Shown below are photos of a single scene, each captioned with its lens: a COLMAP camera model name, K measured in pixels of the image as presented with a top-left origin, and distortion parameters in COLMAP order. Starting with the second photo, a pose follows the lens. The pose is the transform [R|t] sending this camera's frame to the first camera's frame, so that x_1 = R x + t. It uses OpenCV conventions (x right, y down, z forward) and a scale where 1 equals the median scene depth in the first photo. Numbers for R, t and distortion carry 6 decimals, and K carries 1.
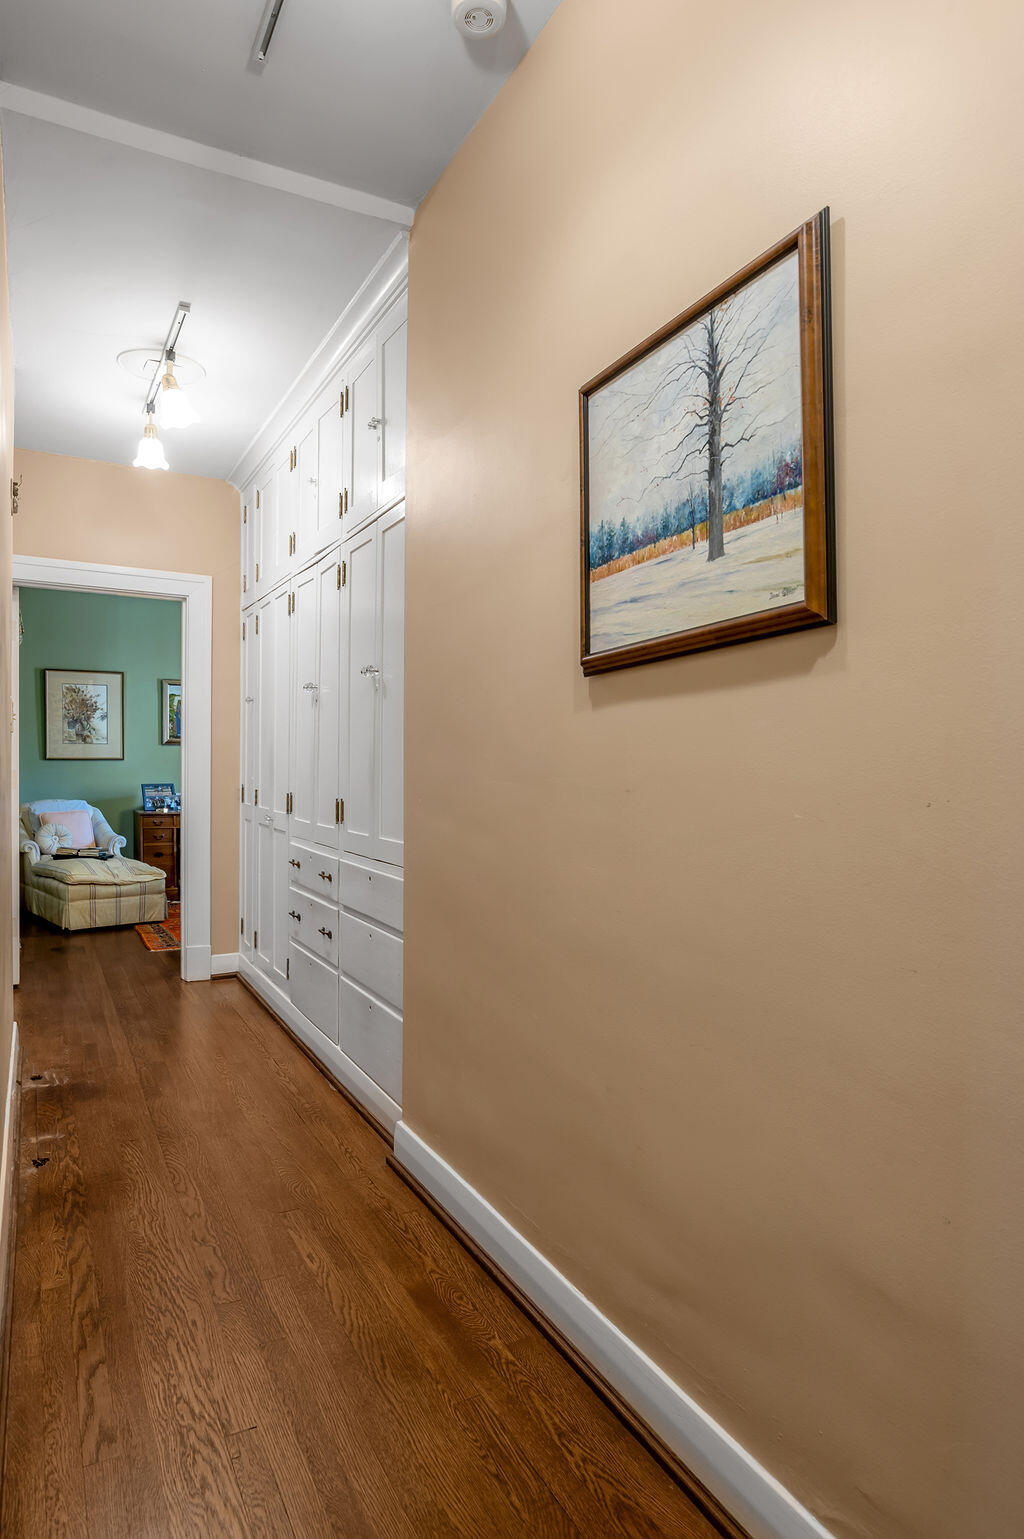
lens RADIAL K [[942.2, 0, 505.2], [0, 942.2, 765.8], [0, 0, 1]] dist [-0.001897, 0.000044]
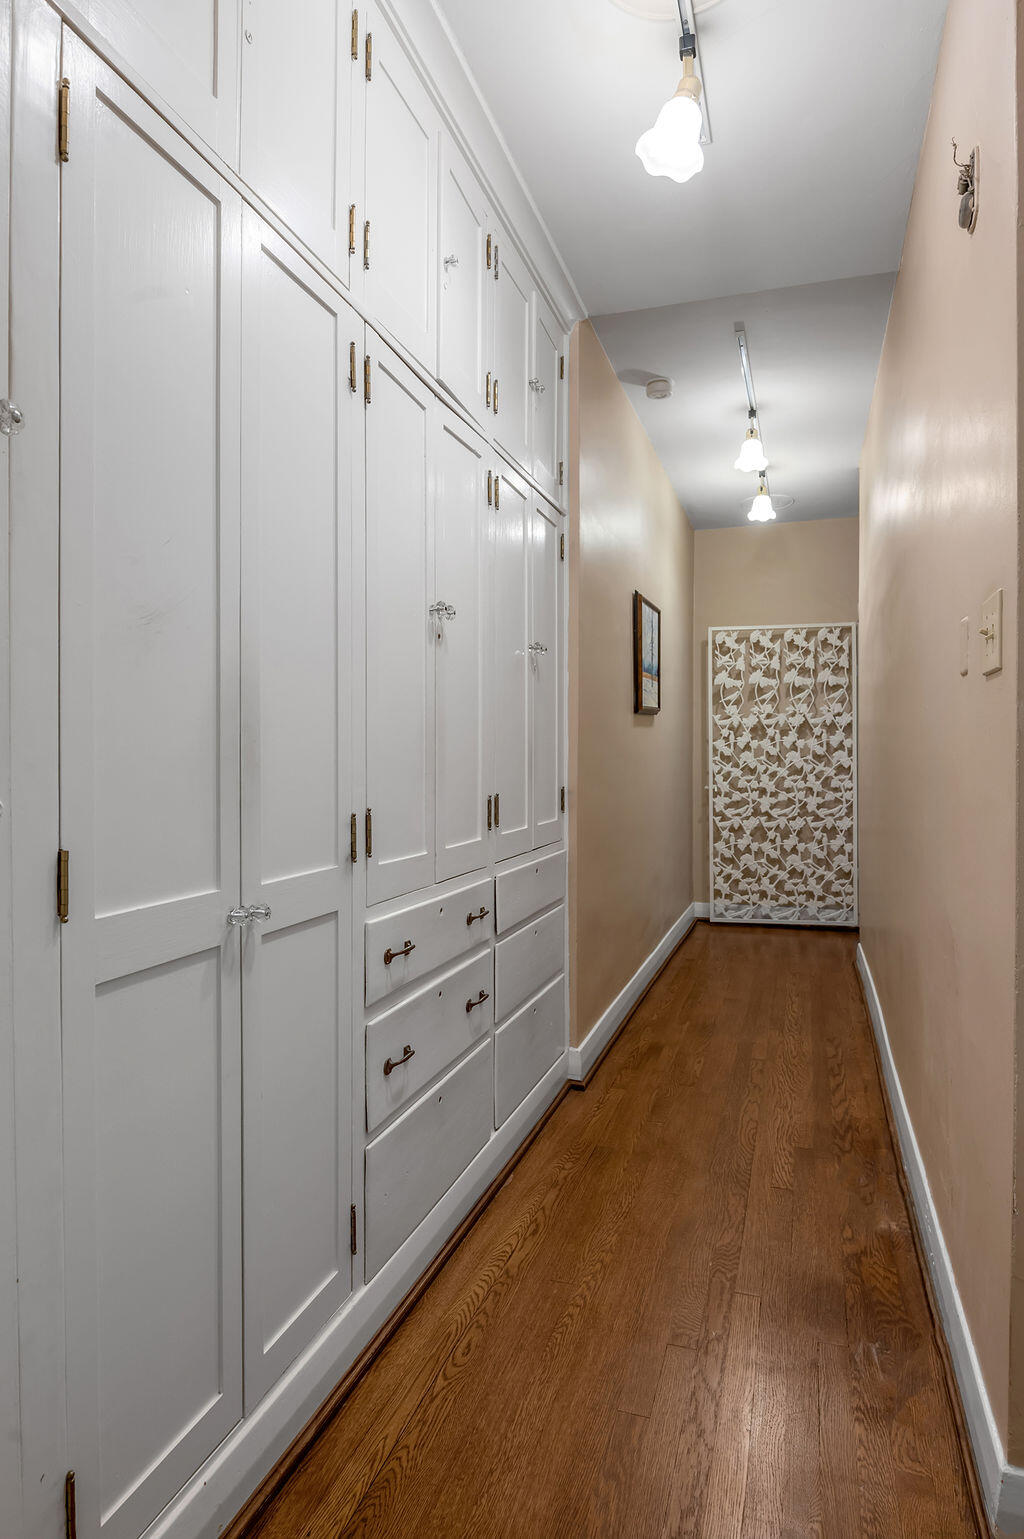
lens RADIAL K [[942.2, 0, 504.2], [0, 942.2, 766.1], [0, 0, 1]] dist [-0.001897, 0.000044]
pose [[-0.714602, -0.026821, 0.699017, -0.949675], [-0.016887, 0.999635, 0.021093, -0.002212], [-0.699327, 0.003269, -0.714794, 2.102064]]
